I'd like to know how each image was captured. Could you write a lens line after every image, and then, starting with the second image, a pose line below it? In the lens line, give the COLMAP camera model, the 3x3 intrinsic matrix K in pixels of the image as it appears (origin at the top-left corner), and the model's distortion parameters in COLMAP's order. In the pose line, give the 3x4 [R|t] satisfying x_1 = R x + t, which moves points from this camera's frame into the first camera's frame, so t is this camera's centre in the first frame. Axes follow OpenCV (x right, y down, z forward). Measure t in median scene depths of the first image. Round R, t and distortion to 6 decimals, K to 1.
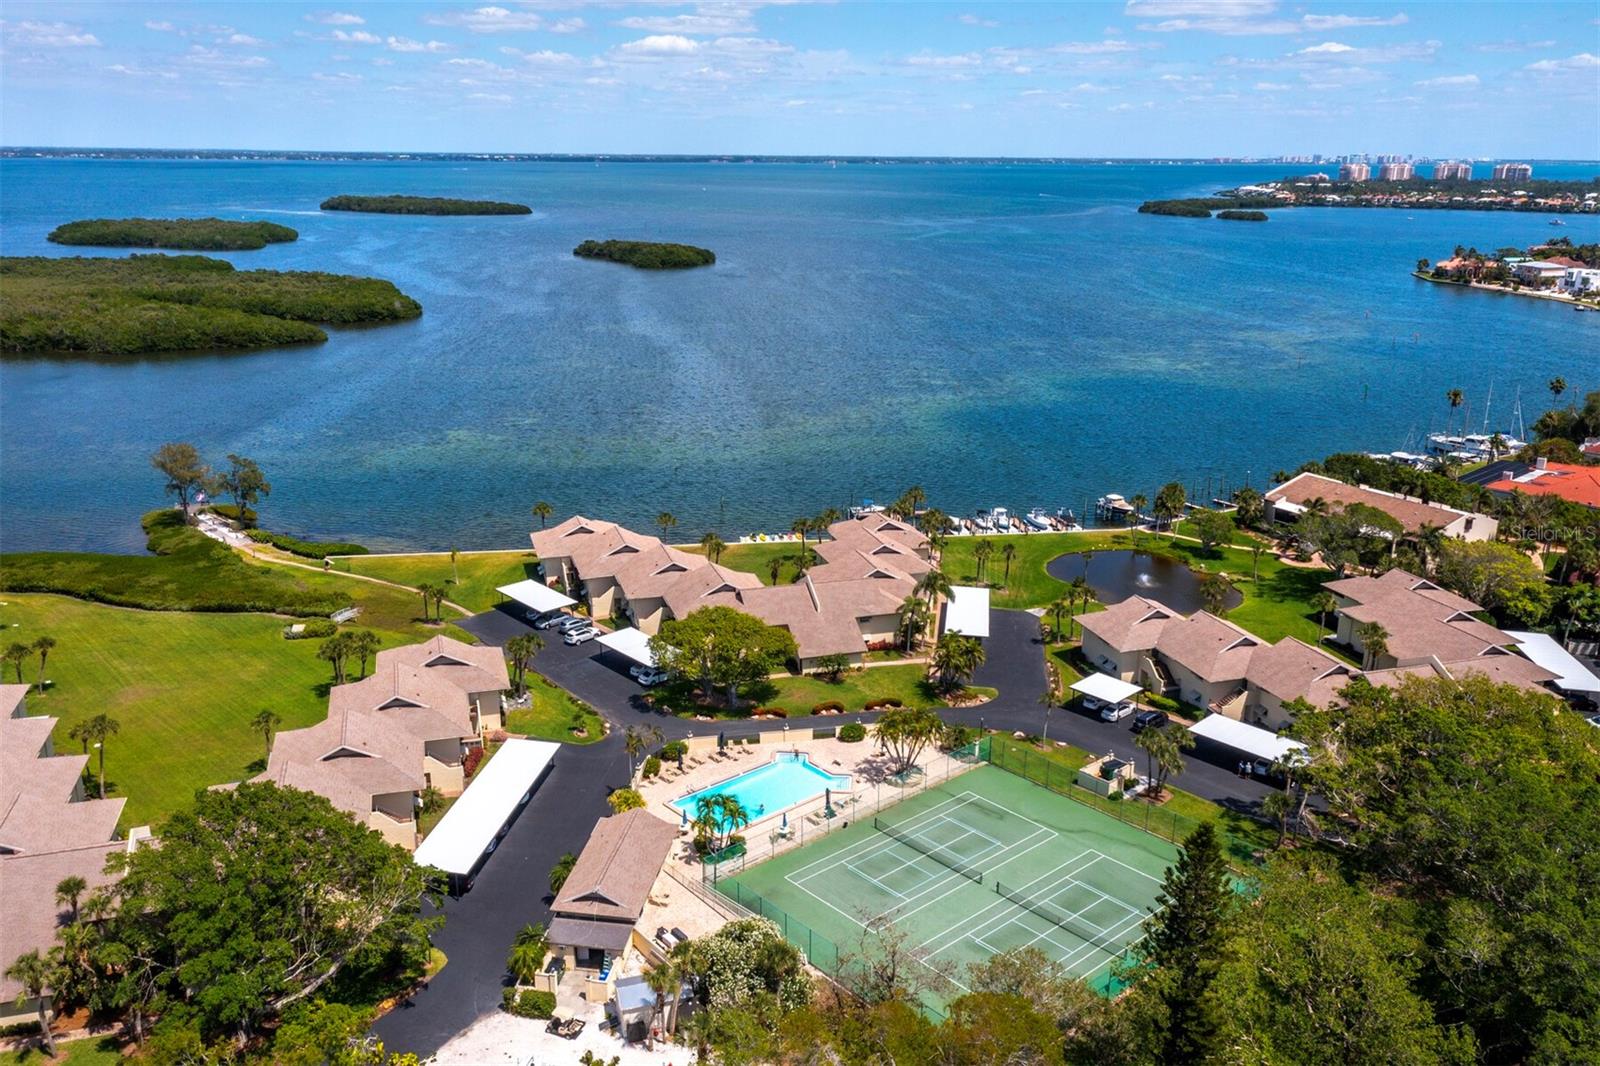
lens RADIAL K [[1296.9, 0, 857.7], [0, 1296.9, 534.1], [0, 0, 1]] dist [0.007676, 0.018434]
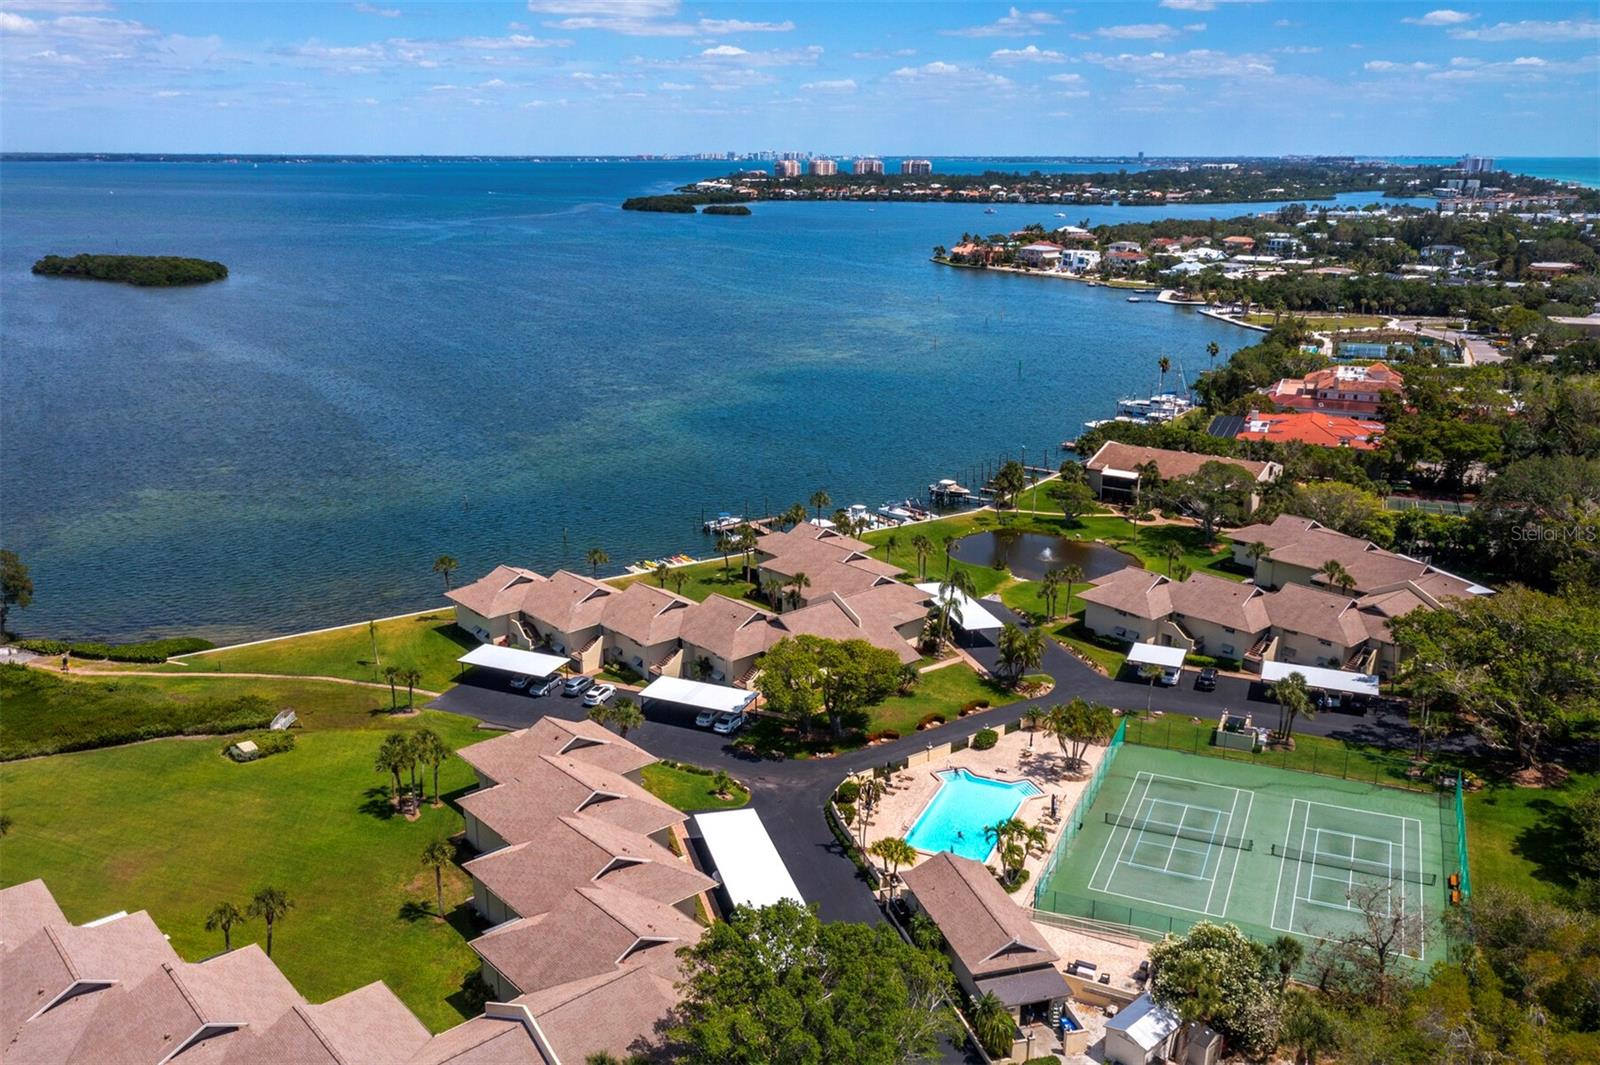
lens RADIAL K [[1296.9, 0, 857.7], [0, 1296.9, 533.6], [0, 0, 1]] dist [0.007676, 0.018434]
pose [[0.908955, -0.122503, 0.398489, -0.096240], [0.121939, 0.992174, 0.026871, -0.008253], [-0.398662, 0.024167, 0.916779, 0.027461]]
